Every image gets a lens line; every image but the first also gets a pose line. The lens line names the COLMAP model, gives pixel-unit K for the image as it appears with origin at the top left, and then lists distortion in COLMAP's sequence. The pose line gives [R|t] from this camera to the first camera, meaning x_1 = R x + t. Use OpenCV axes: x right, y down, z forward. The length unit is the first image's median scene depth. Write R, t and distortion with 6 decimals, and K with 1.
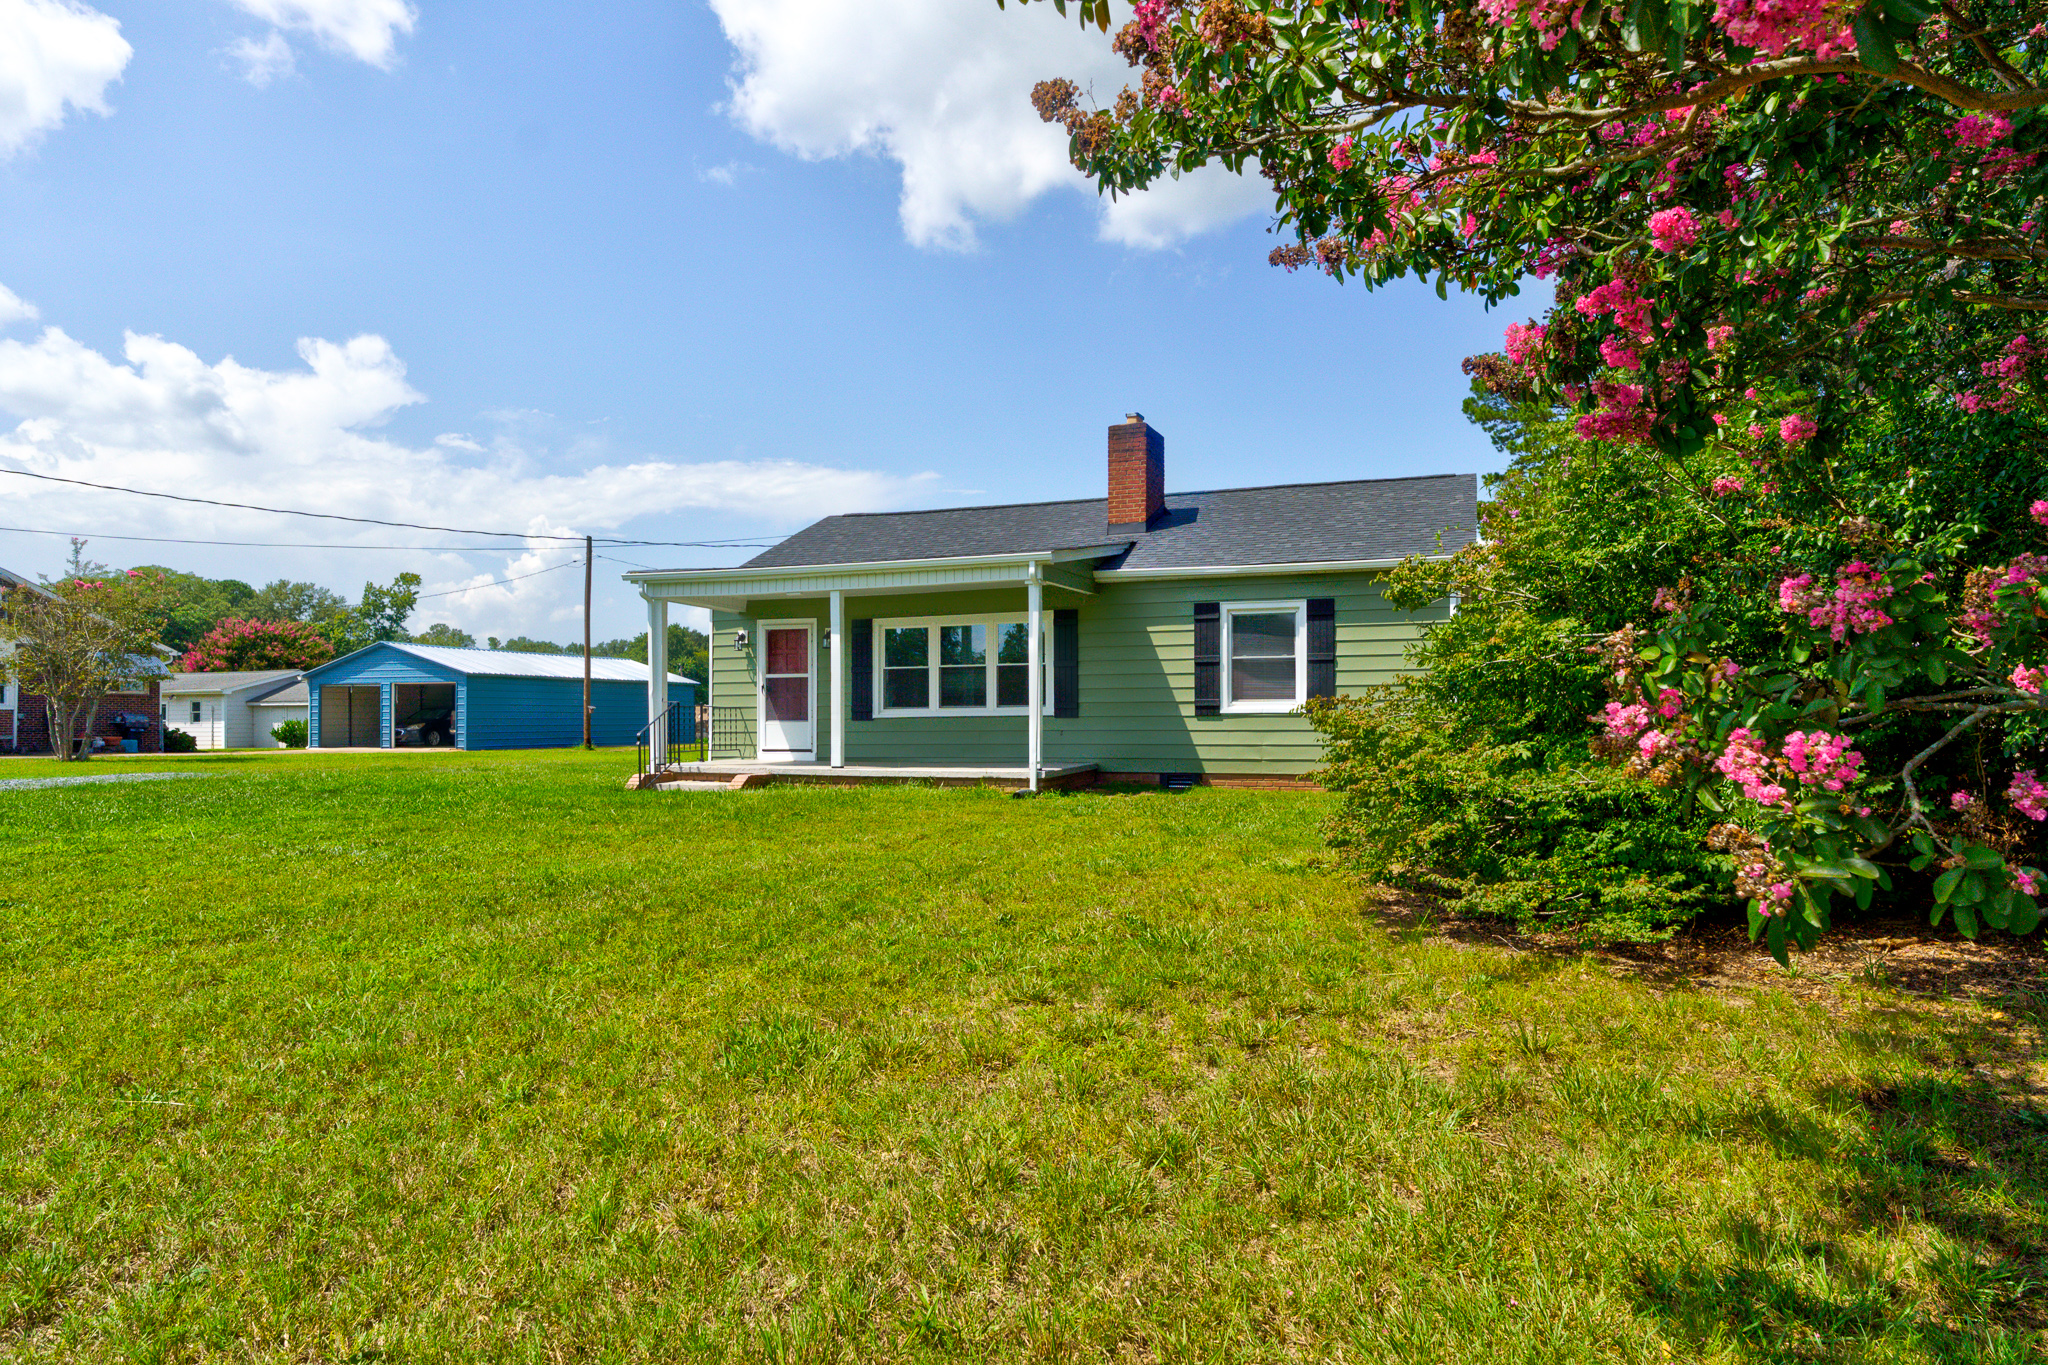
lens RADIAL K [[1221.3, 0, 1021.9], [0, 1221.3, 689.5], [0, 0, 1]] dist [0.000810, -0.002166]
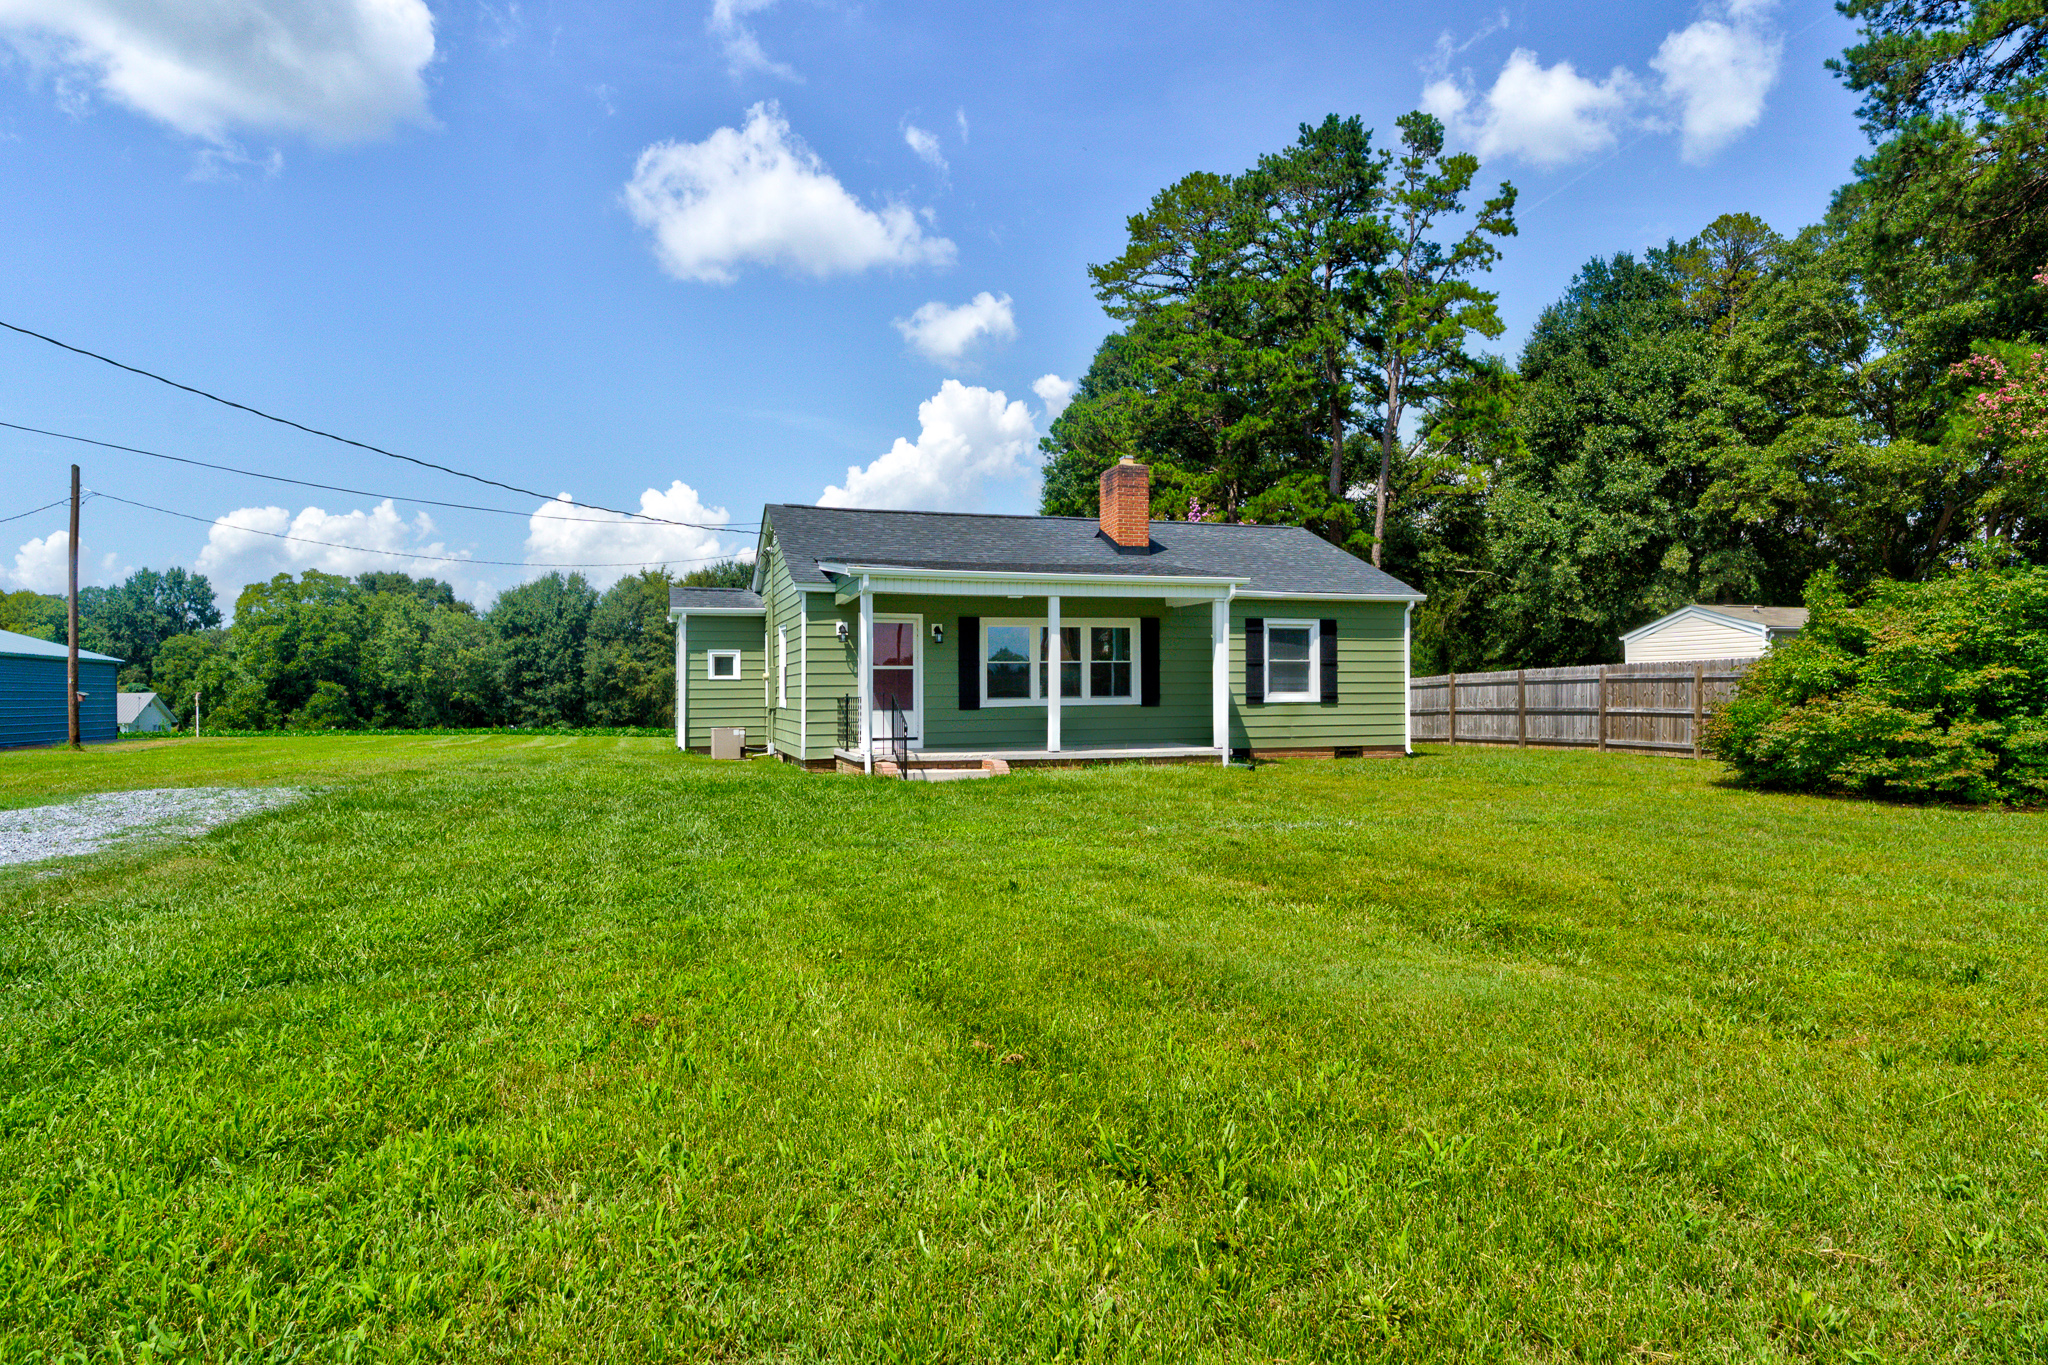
lens RADIAL K [[1221.3, 0, 1017.5], [0, 1221.3, 681.7], [0, 0, 1]] dist [0.000810, -0.002166]
pose [[0.787481, 0.005419, 0.616315, -0.860862], [-0.011168, 0.999923, 0.005478, -0.007003], [-0.616238, -0.011197, 0.787480, 0.124259]]
